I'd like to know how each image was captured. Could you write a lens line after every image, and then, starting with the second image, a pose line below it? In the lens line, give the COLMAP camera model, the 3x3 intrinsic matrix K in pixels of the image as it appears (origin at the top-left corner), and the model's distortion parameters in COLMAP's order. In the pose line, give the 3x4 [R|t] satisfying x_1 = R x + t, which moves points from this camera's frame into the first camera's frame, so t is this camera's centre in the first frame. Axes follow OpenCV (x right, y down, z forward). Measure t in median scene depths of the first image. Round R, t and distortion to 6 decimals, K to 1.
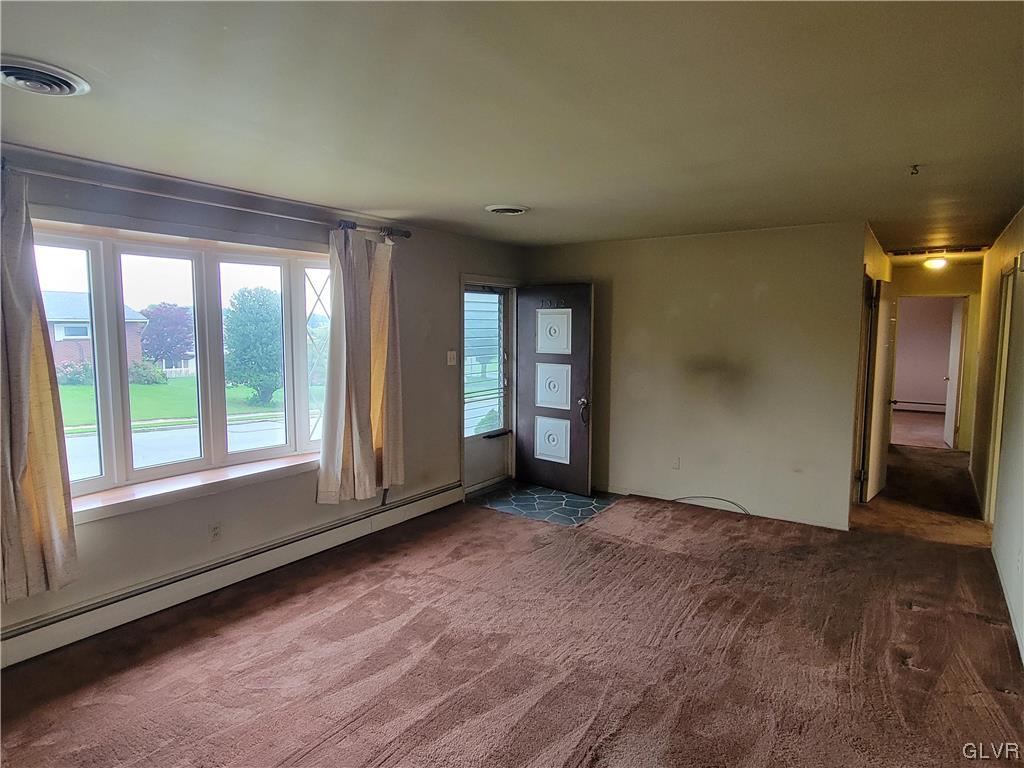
lens RADIAL K [[596.4, 0, 510.8], [0, 596.4, 383.3], [0, 0, 1]] dist [0.001727, -0.000602]
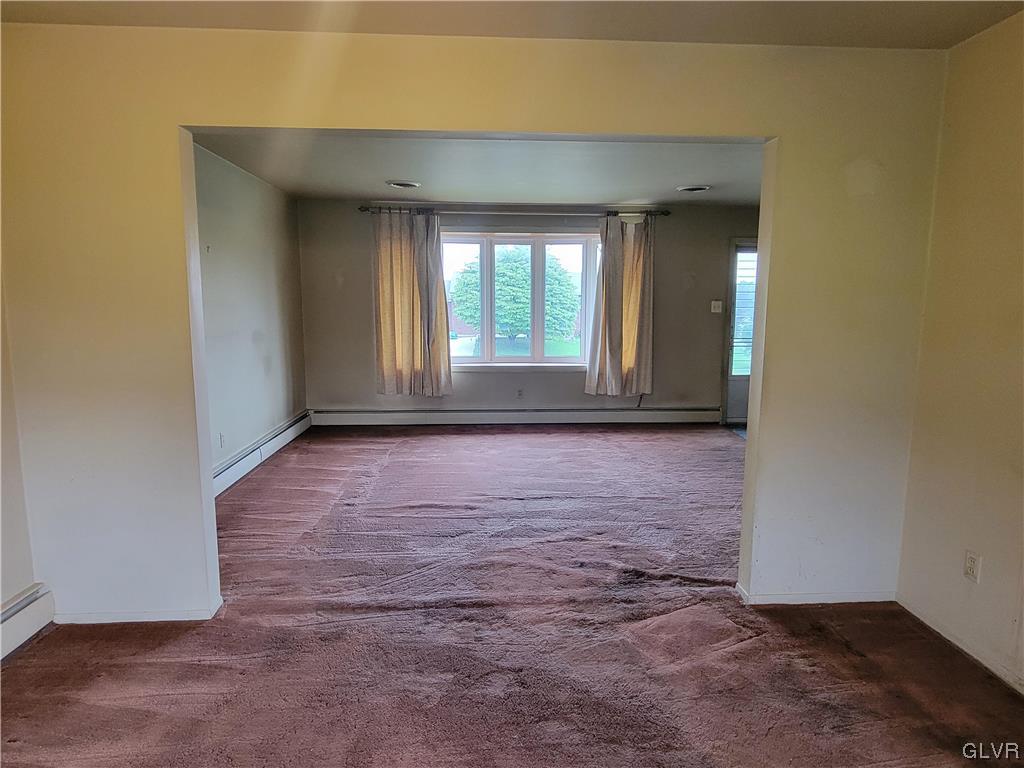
lens RADIAL K [[596.4, 0, 510.8], [0, 596.4, 383.3], [0, 0, 1]] dist [0.001727, -0.000602]
pose [[0.620895, 0.107557, -0.776480, 0.742069], [-0.076066, 0.994134, 0.076882, 0.064381], [0.780194, 0.011329, 0.625435, -0.141645]]
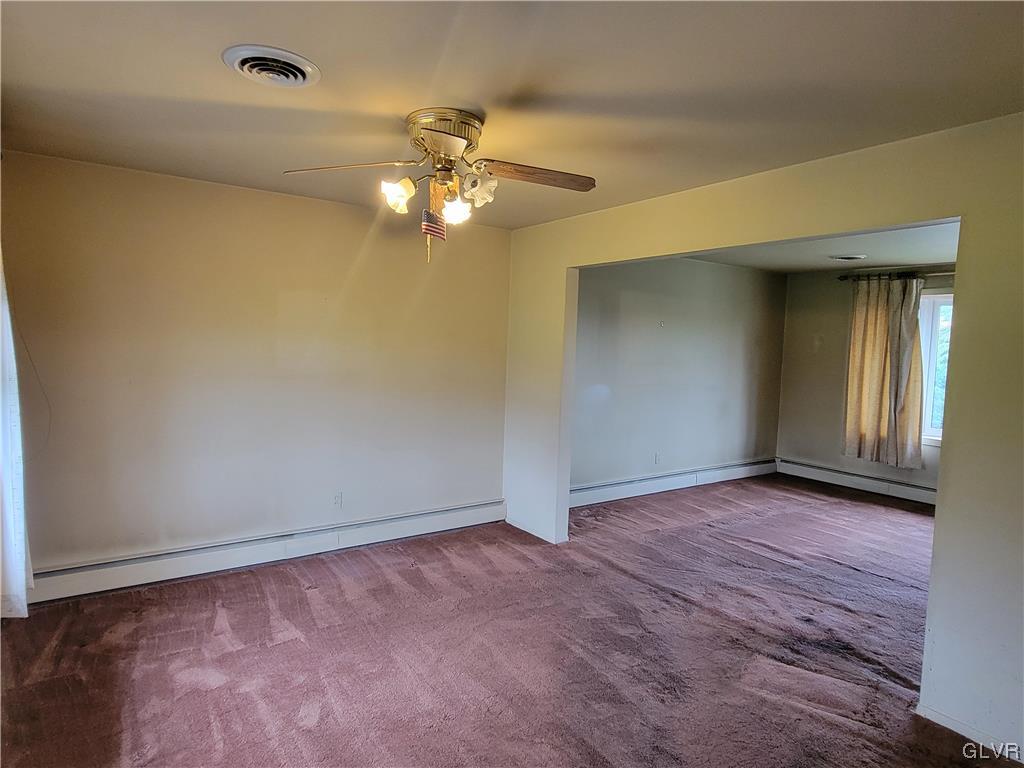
lens RADIAL K [[596.4, 0, 510.8], [0, 596.4, 383.3], [0, 0, 1]] dist [0.001727, -0.000602]
pose [[-0.342650, 0.053451, -0.937941, 1.083889], [-0.120591, 0.987618, 0.100336, 0.001106], [0.931691, 0.147488, -0.331962, 0.219428]]
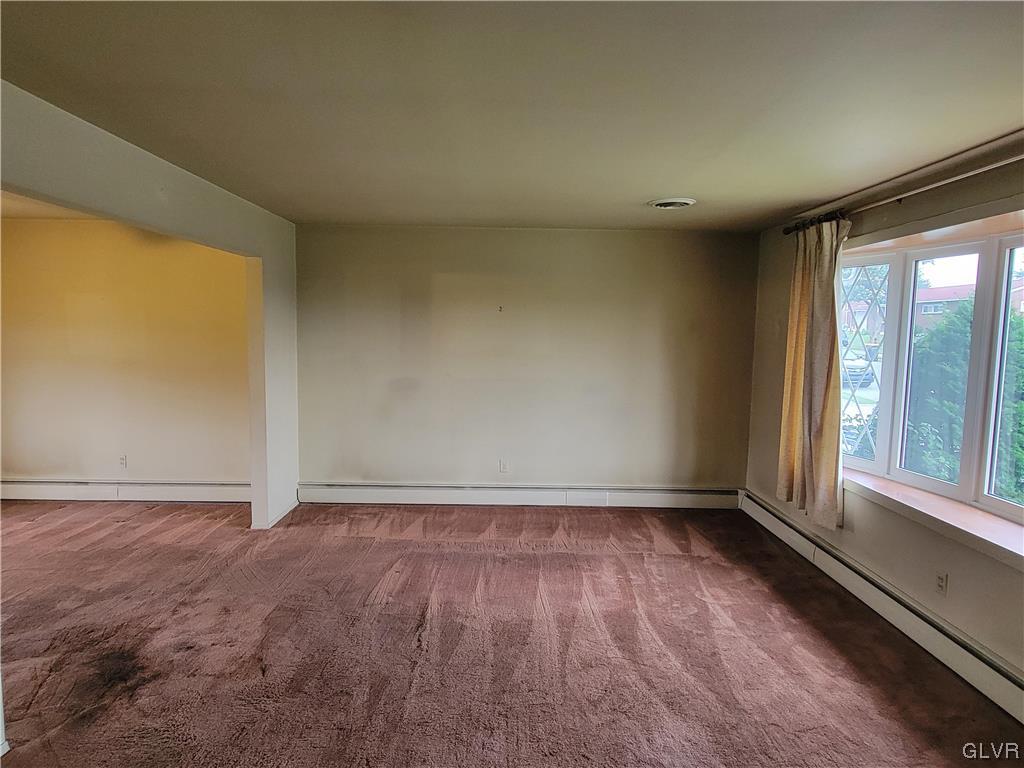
lens RADIAL K [[596.4, 0, 510.8], [0, 596.4, 383.3], [0, 0, 1]] dist [0.001727, -0.000602]
pose [[-0.813540, 0.039651, -0.580156, 0.357789], [-0.072628, 0.982932, 0.169024, -0.092116], [0.576956, 0.179644, -0.796775, 1.022664]]
